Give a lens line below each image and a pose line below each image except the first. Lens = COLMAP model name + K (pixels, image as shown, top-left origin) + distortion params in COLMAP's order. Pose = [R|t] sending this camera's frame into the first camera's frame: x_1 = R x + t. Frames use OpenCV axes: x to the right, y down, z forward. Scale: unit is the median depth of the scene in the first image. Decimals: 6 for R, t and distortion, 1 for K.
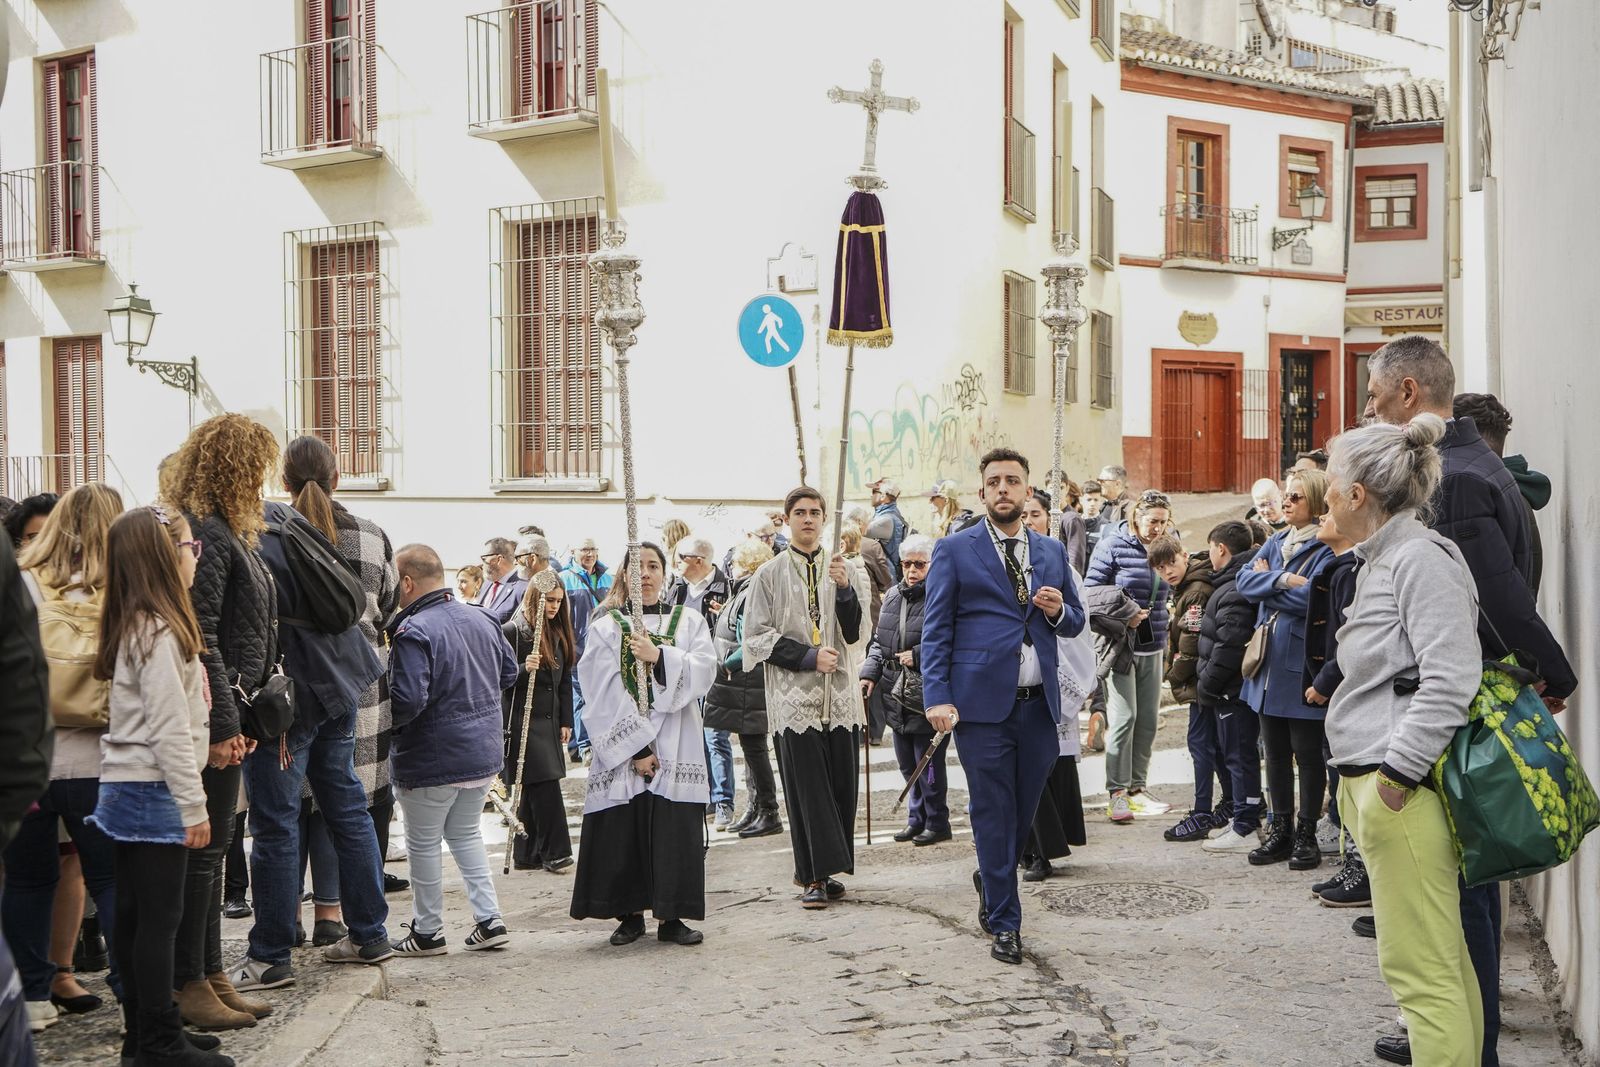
lens RADIAL K [[1862.4, 0, 800.5], [0, 1862.4, 526.1], [0, 0, 1]] dist [0.012846, 0.005437]
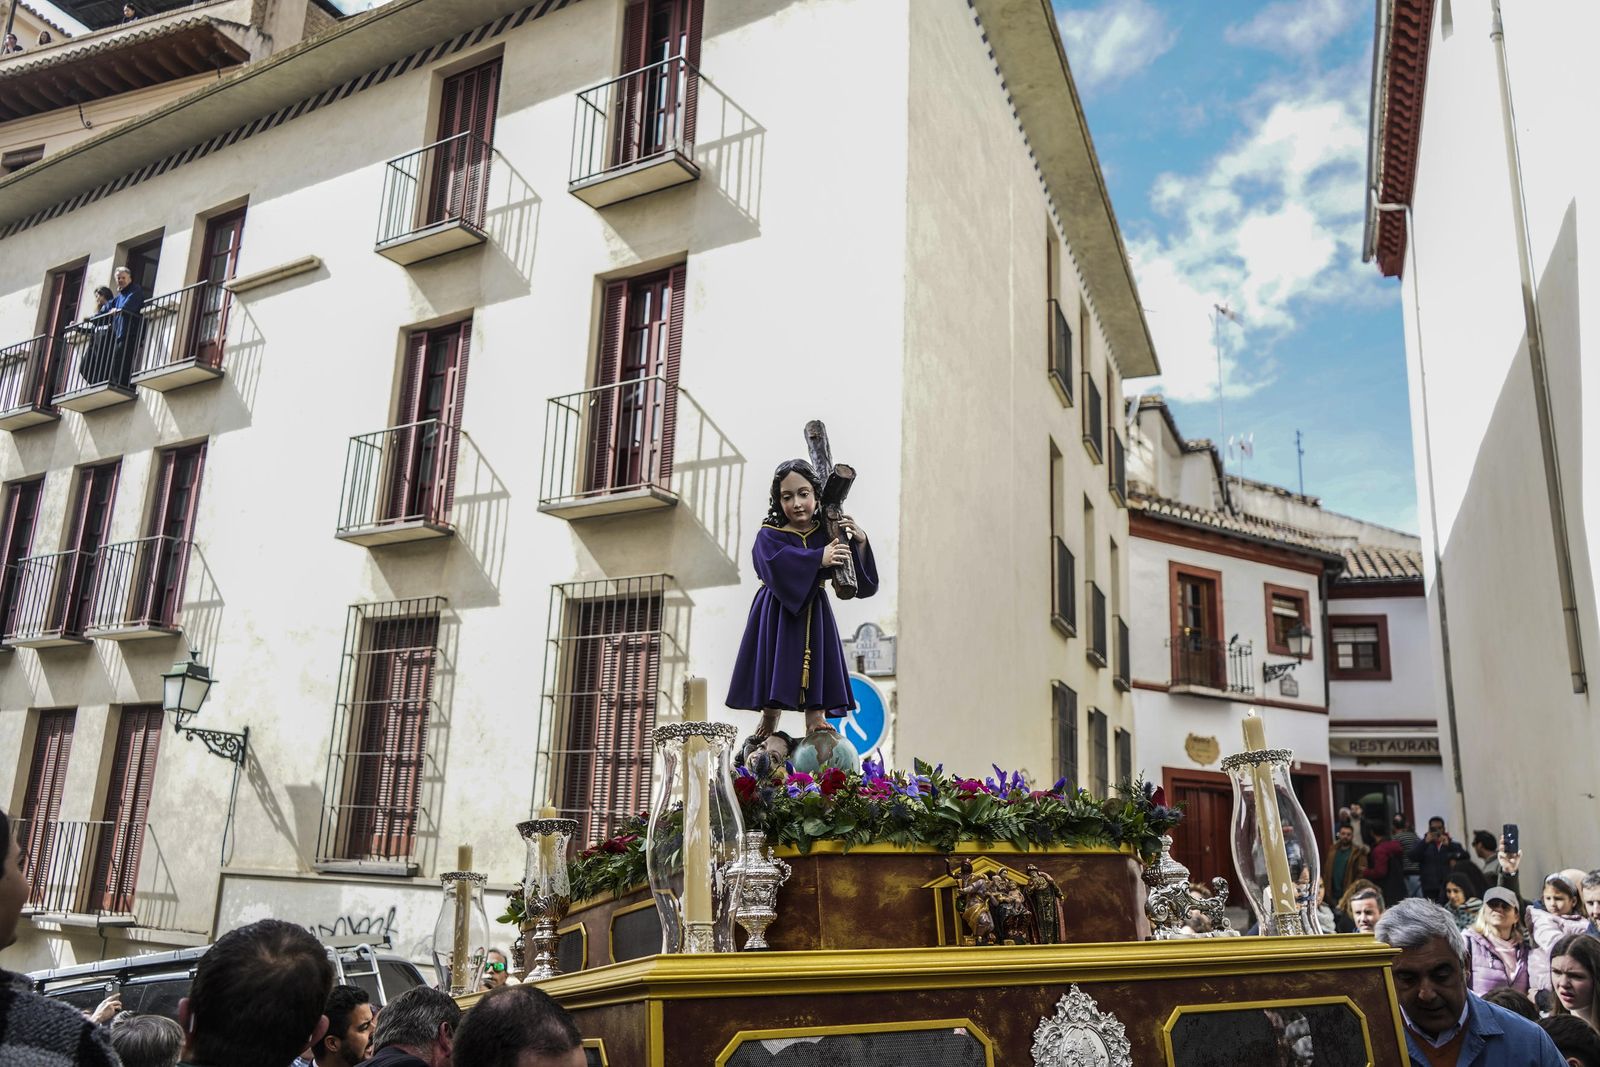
lens RADIAL K [[1231.1, 0, 800.0], [0, 1231.1, 533.5], [0, 0, 1]] dist [-0.026444, -0.000566]
pose [[0.998987, 0.044963, 0.001710, -0.030291], [-0.042672, 0.958770, -0.280960, -0.016103], [-0.014272, 0.280602, 0.959718, 0.285733]]
